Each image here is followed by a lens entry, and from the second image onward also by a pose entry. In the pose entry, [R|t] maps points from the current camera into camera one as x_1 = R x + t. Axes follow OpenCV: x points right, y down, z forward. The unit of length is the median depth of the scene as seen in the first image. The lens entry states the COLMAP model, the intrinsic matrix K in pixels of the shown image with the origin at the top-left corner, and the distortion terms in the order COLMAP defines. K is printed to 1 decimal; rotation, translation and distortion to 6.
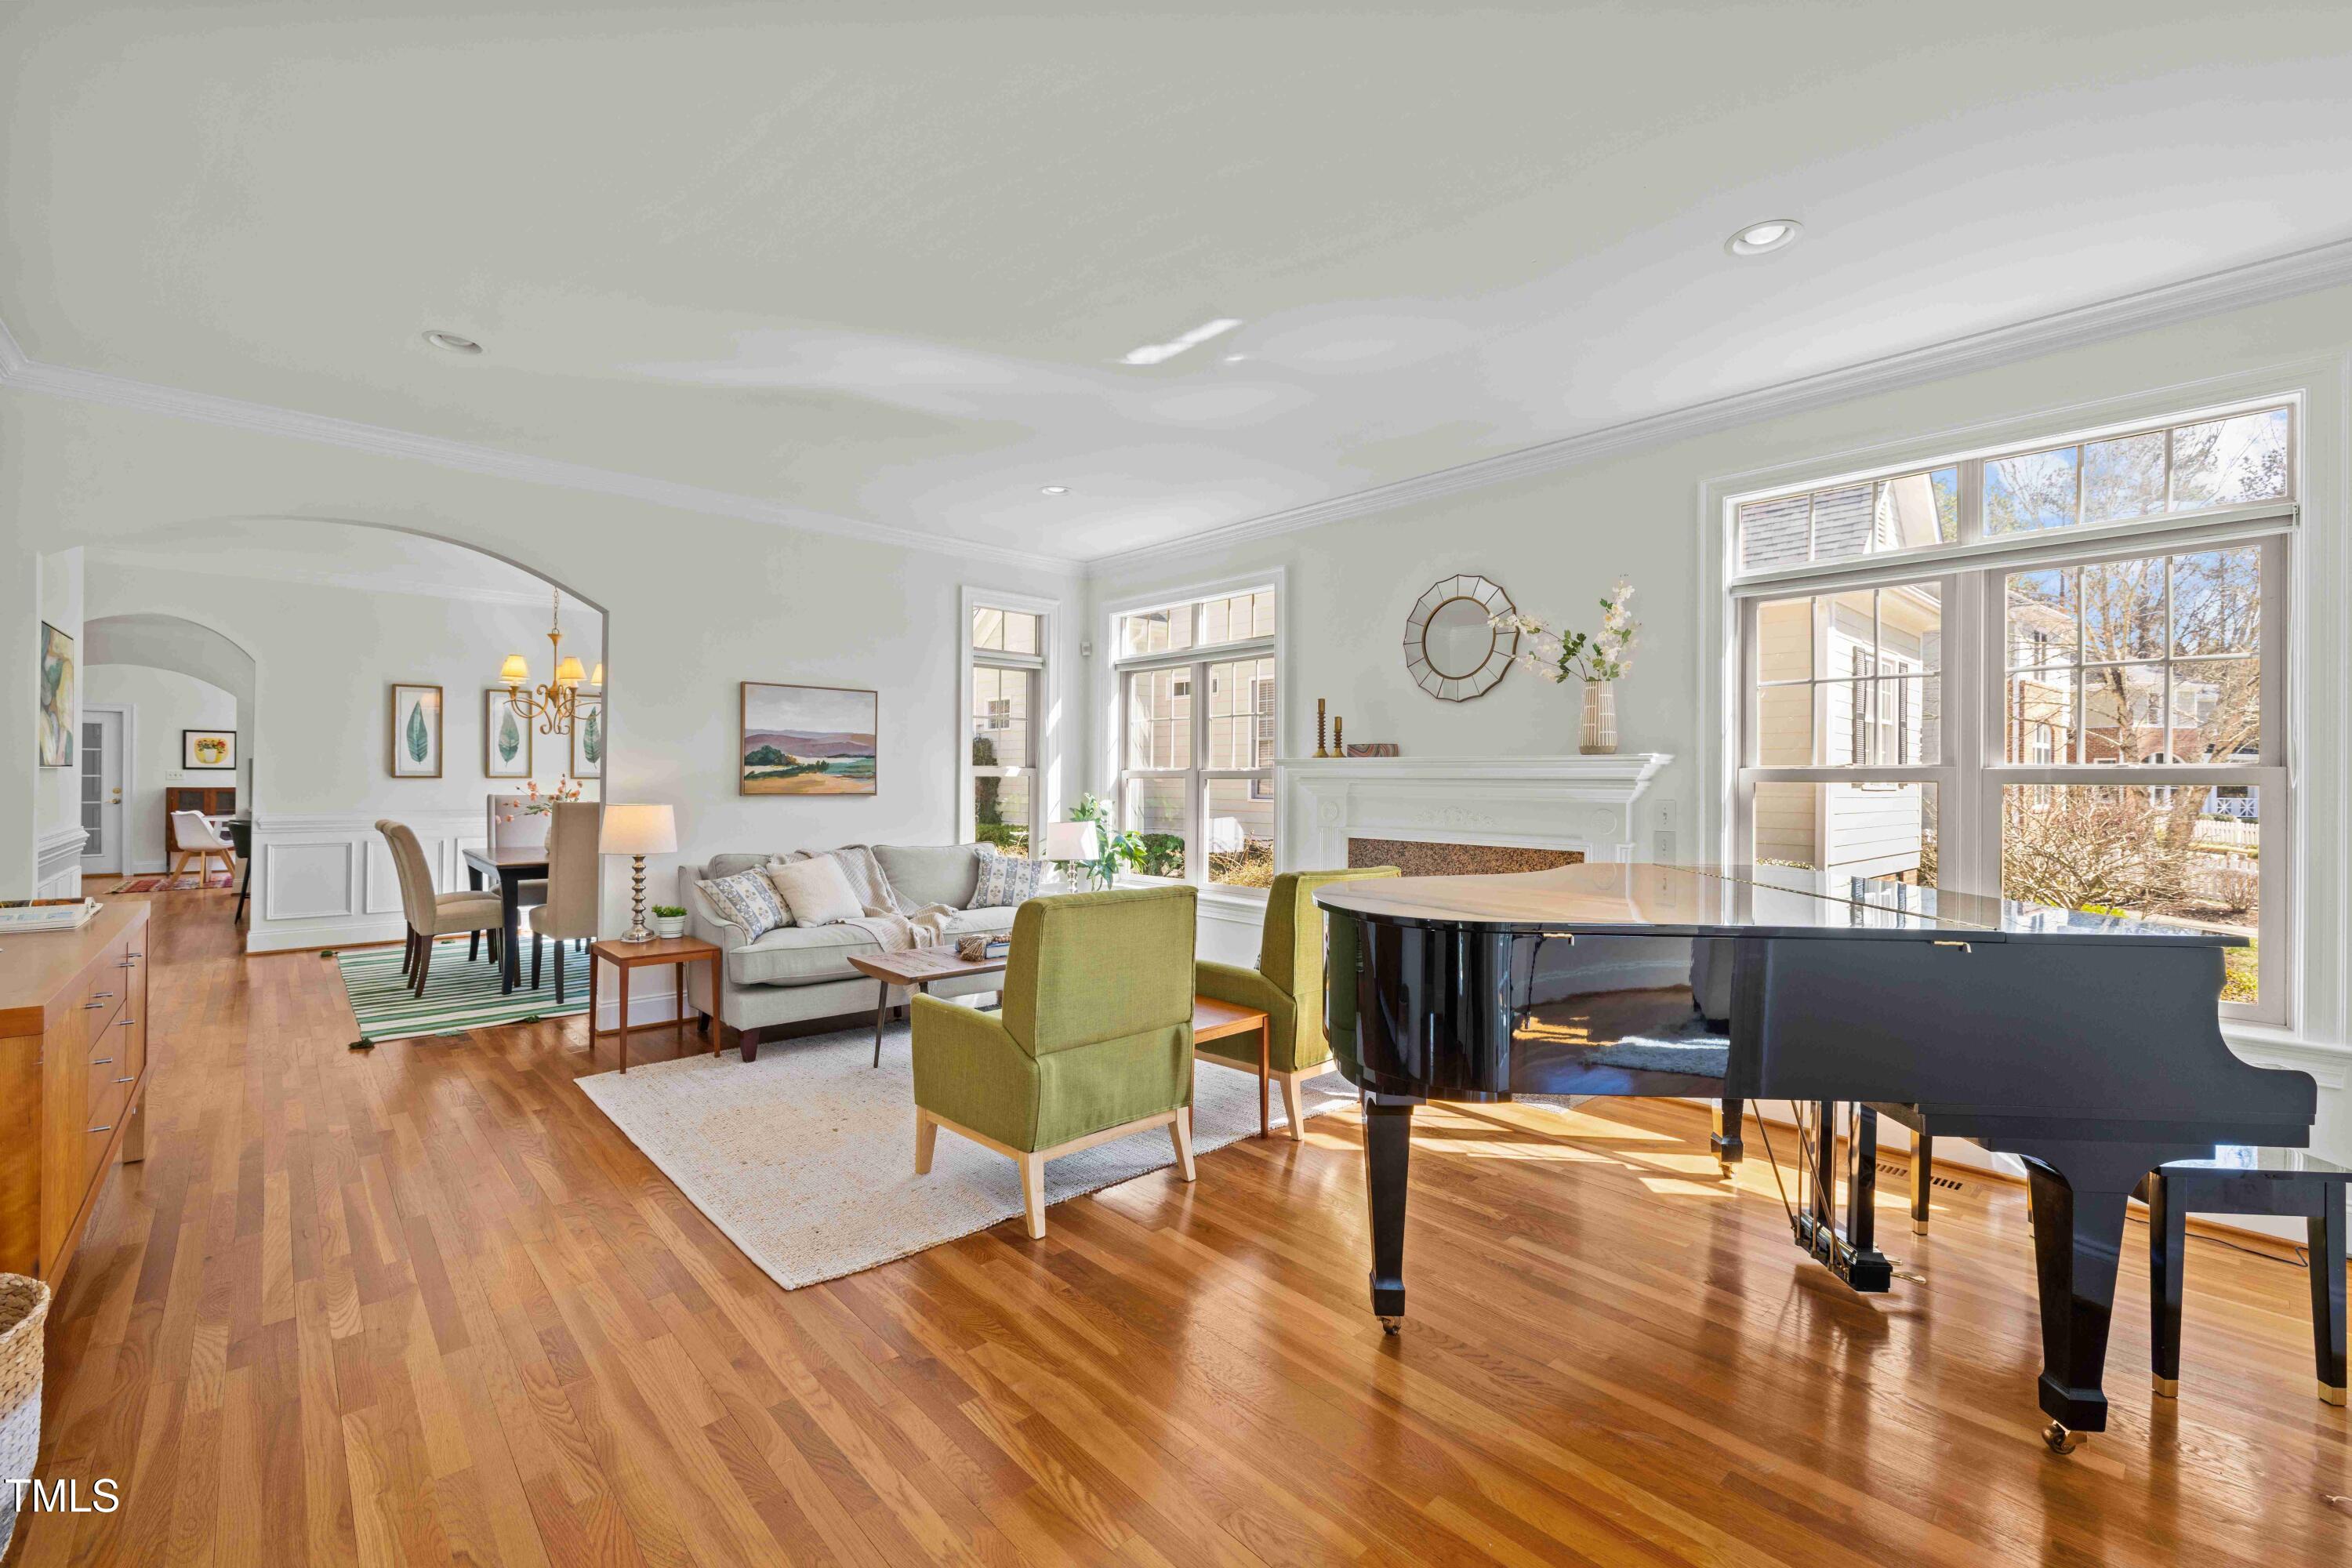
lens RADIAL K [[985.6, 0, 1181.4], [0, 985.6, 775.9], [0, 0, 1]] dist [0.003153, -0.000078]
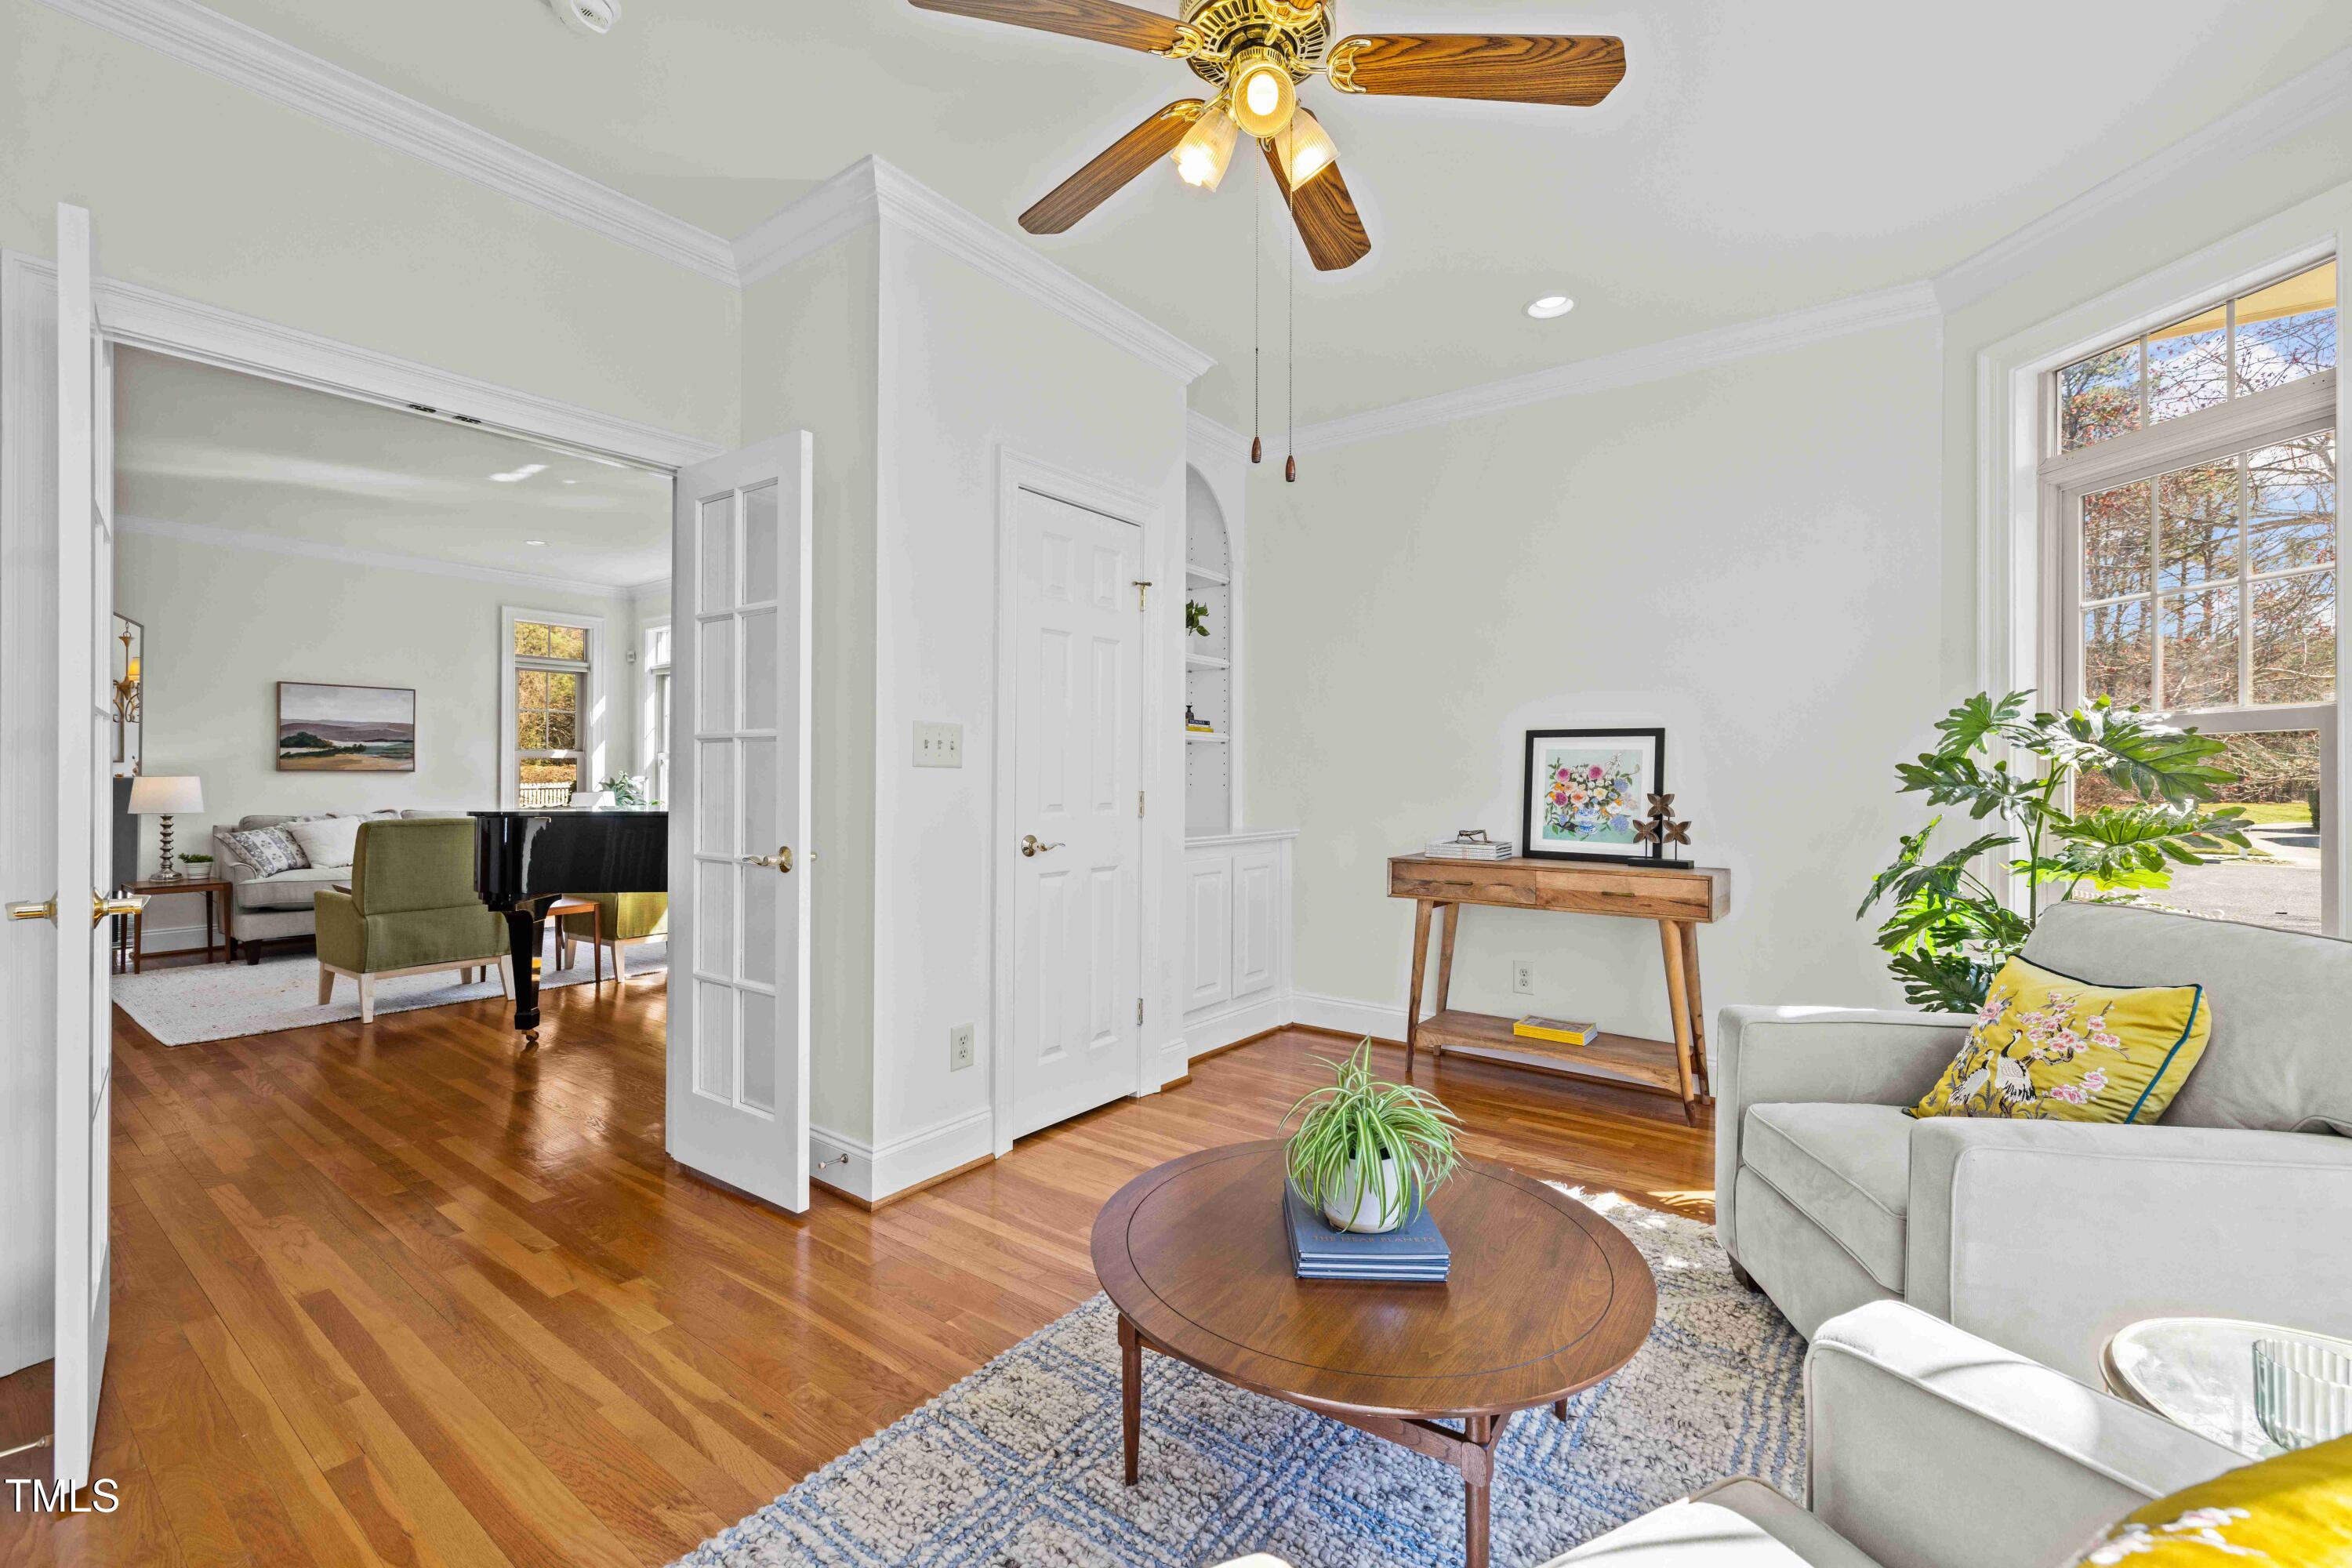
lens RADIAL K [[985.6, 0, 1185.2], [0, 985.6, 770.3], [0, 0, 1]] dist [0.003153, -0.000078]
pose [[0.983982, -0.004521, 0.178213, 0.501282], [0.004624, 0.999989, -0.000160, 0.025830], [-0.178210, 0.000982, 0.983992, -0.484831]]
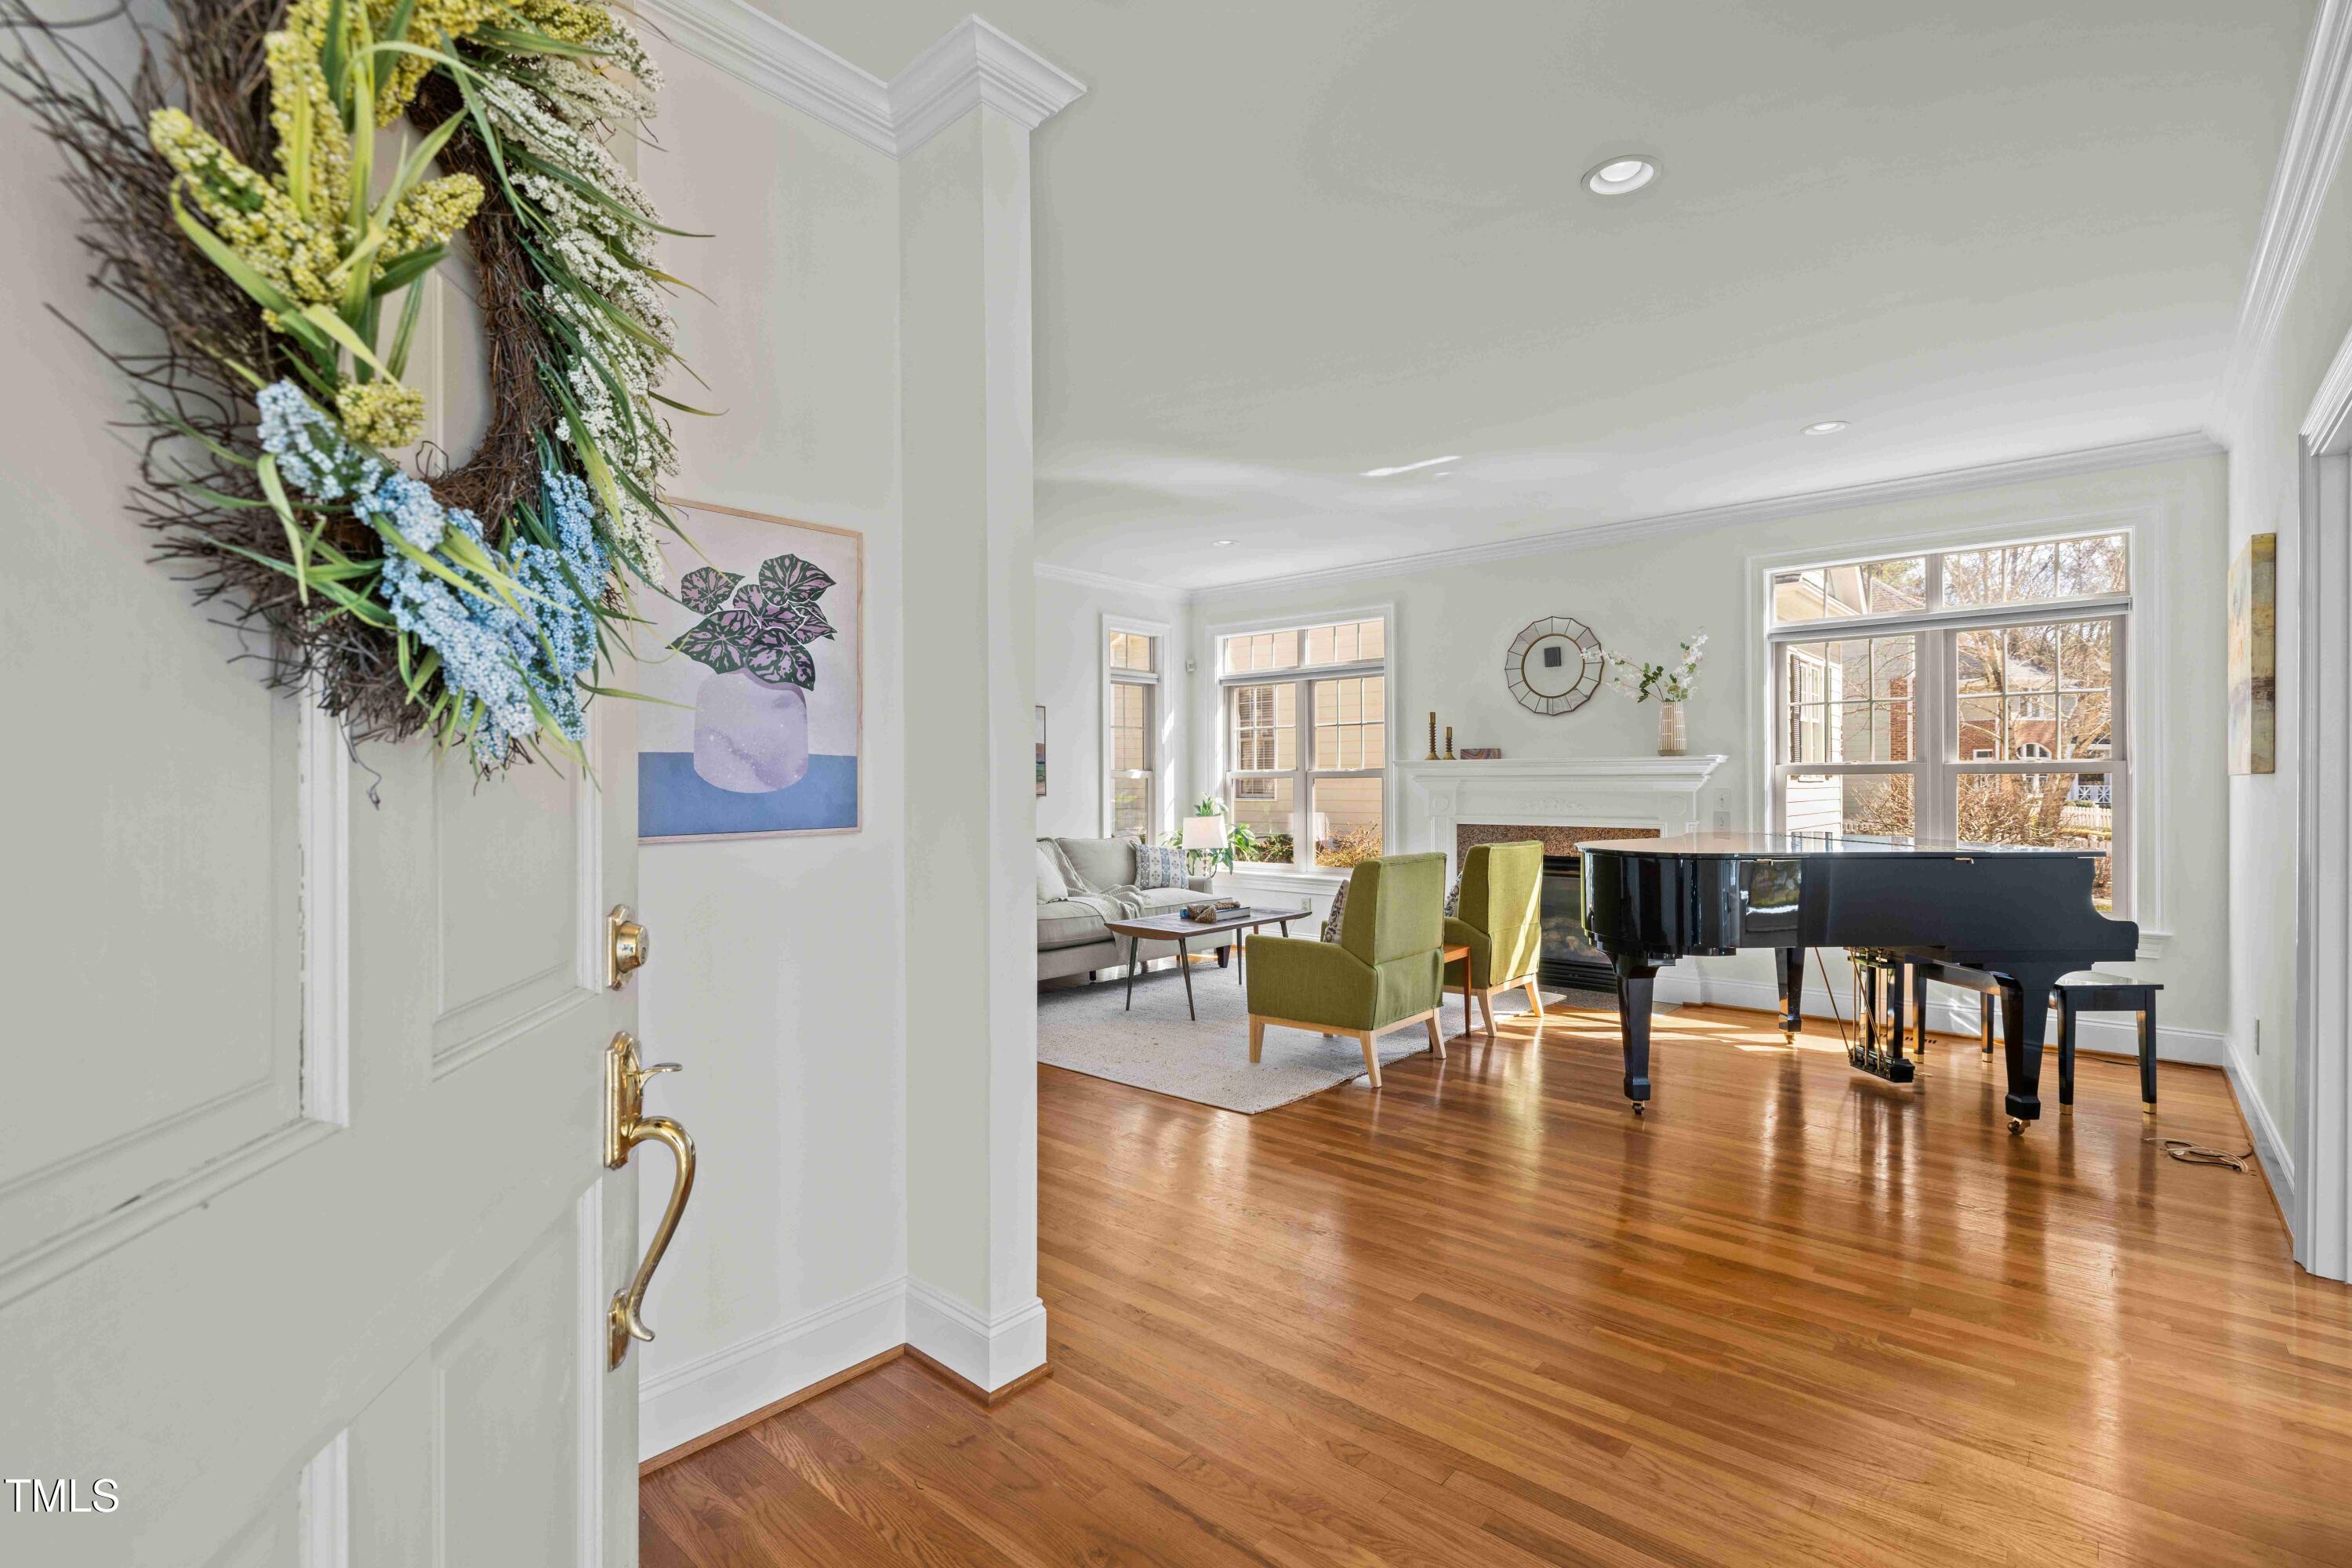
lens RADIAL K [[1072.7, 0, 1176.9], [0, 1072.7, 778.7], [0, 0, 1]] dist [0.003211, 0.000568]
pose [[0.993697, -0.013239, 0.111311, -0.338523], [0.013016, 0.999912, 0.002731, -0.002613], [-0.111338, -0.001265, 0.993782, -0.313218]]
